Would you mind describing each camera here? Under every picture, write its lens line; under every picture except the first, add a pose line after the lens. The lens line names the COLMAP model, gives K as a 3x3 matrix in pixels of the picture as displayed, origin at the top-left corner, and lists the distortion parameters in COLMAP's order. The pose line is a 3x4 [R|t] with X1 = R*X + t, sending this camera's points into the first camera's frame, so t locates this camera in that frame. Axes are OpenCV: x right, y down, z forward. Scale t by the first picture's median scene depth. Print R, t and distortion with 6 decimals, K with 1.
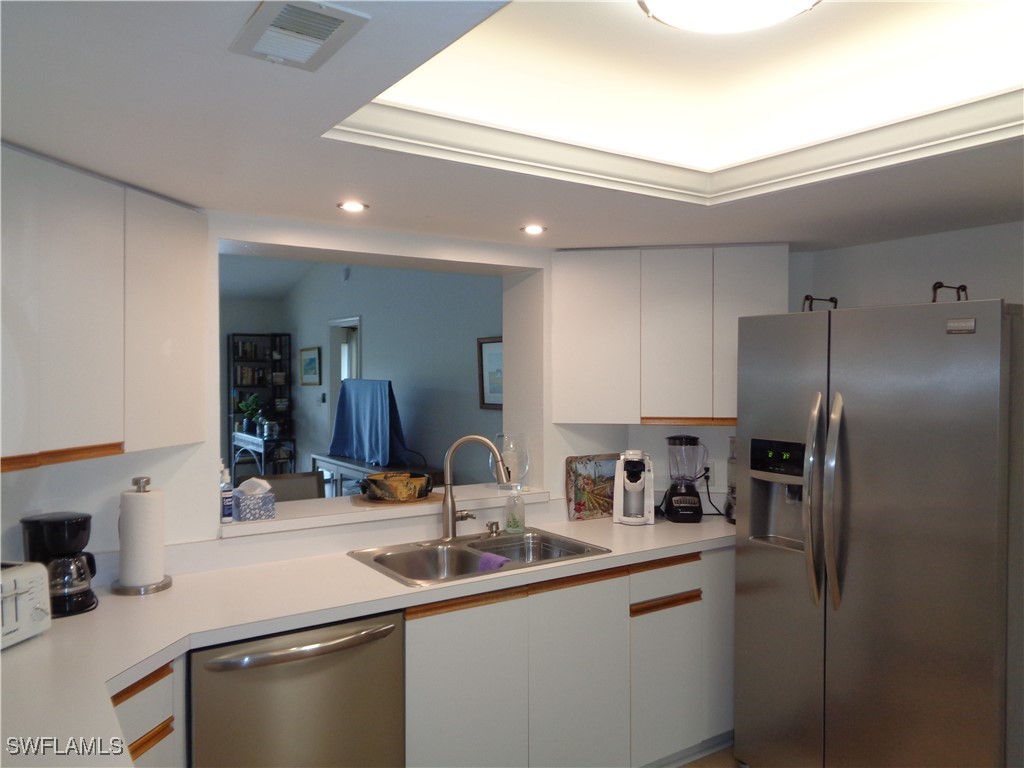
lens RADIAL K [[768.5, 0, 517.3], [0, 768.5, 385.5], [0, 0, 1]] dist [0.003236, -0.001263]
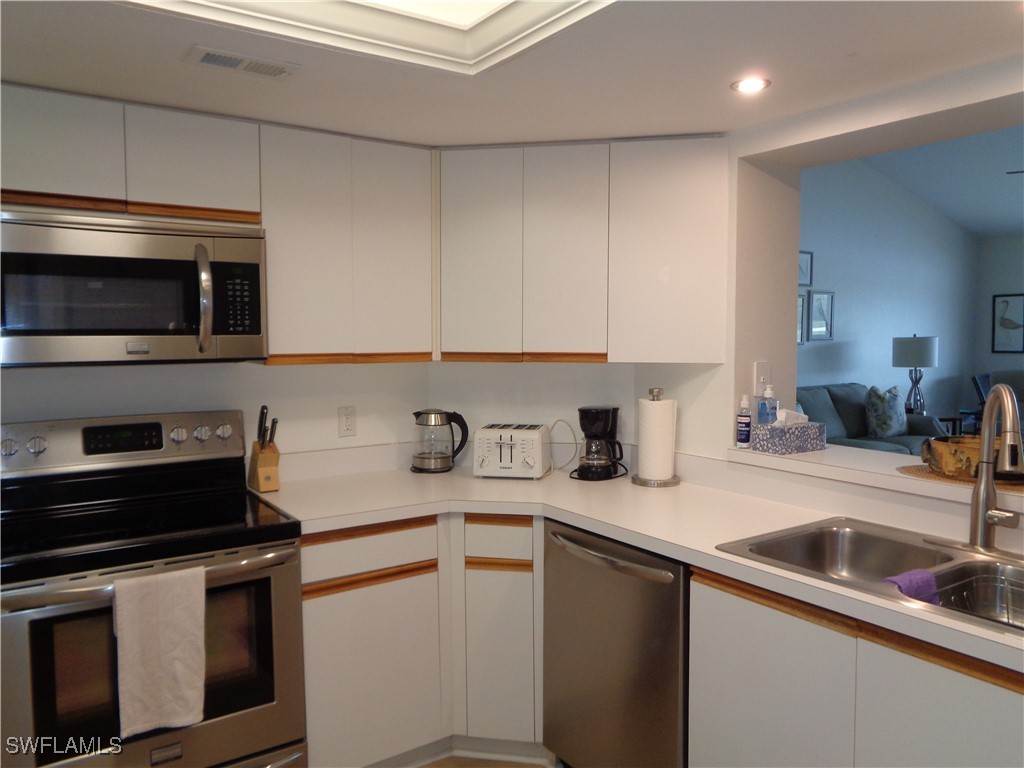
lens RADIAL K [[768.5, 0, 520.8], [0, 768.5, 381.4], [0, 0, 1]] dist [-0.003158, -0.002307]
pose [[0.005685, 0.065317, -0.997848, 0.618007], [-0.017181, 0.997724, 0.065211, 0.035161], [0.999836, 0.016773, 0.006794, 0.734236]]
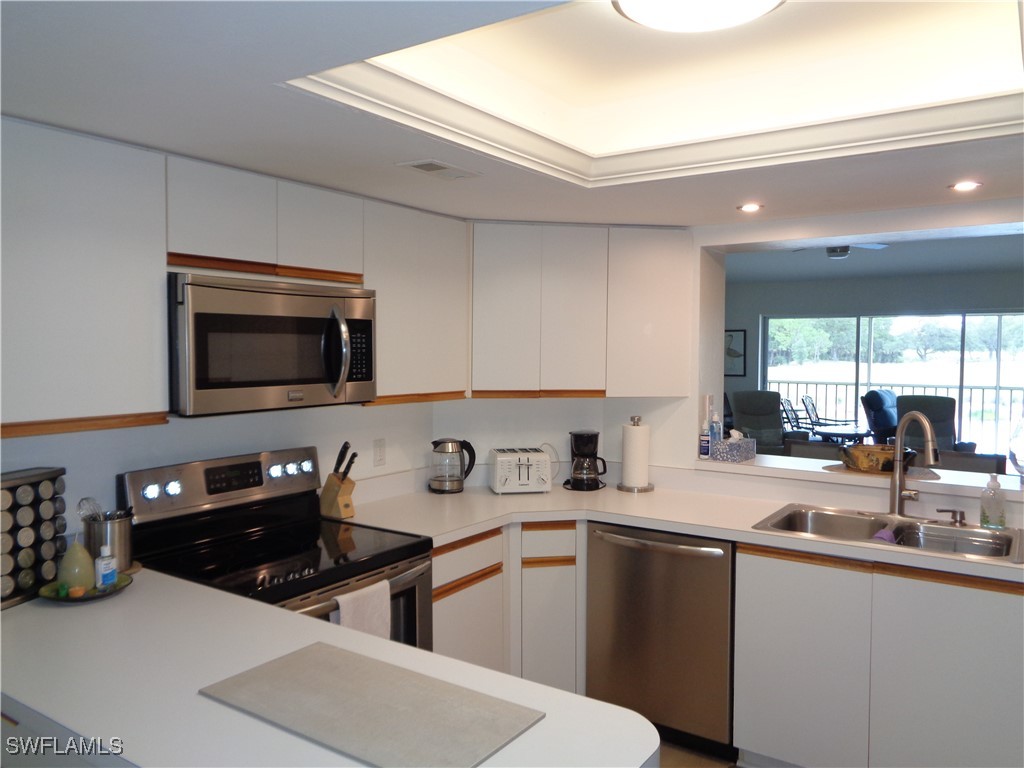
lens RADIAL K [[768.5, 0, 517.3], [0, 768.5, 385.5], [0, 0, 1]] dist [0.003236, -0.001263]
pose [[0.366276, 0.046434, -0.929347, 0.761977], [-0.021109, 0.998912, 0.041590, 0.002178], [0.930267, 0.004384, 0.366857, 0.217572]]
